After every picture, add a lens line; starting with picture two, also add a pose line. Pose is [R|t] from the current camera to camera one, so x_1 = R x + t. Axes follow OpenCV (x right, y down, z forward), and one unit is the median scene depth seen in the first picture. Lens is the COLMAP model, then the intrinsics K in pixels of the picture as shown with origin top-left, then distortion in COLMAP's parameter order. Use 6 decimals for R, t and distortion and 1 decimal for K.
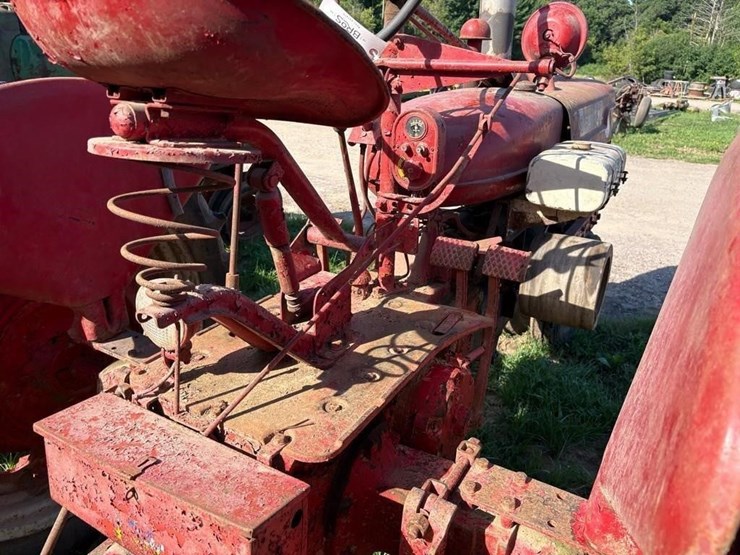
lens RADIAL K [[554.7, 0, 370.0], [0, 554.7, 277.5], [0, 0, 1]] dist [0.050199, -0.055402]
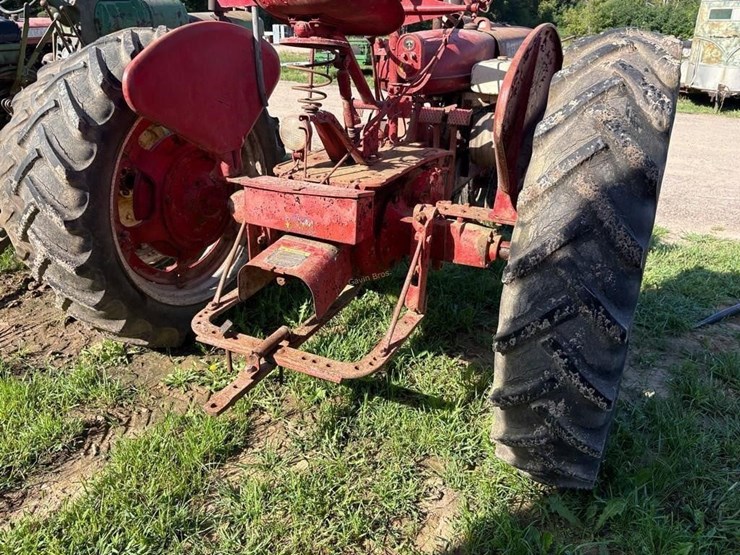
lens RADIAL K [[544.8, 0, 367.5], [0, 544.8, 269.9], [0, 0, 1]] dist [0.050226, -0.051314]
pose [[0.998305, -0.038610, 0.043543, -0.143516], [0.036609, 0.998277, 0.045848, 0.342730], [-0.045238, -0.044176, 0.997999, -0.742790]]
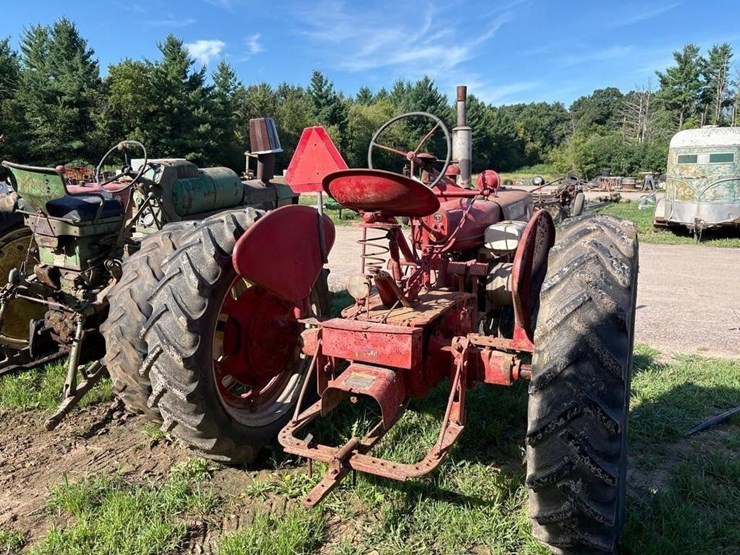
lens RADIAL K [[542.6, 0, 376.8], [0, 542.6, 284.0], [0, 0, 1]] dist [0.049252, -0.042811]
pose [[0.996647, -0.055497, 0.060132, -0.305815], [0.064497, 0.985024, -0.159900, 0.342596], [-0.050357, 0.163243, 0.985300, -1.151563]]
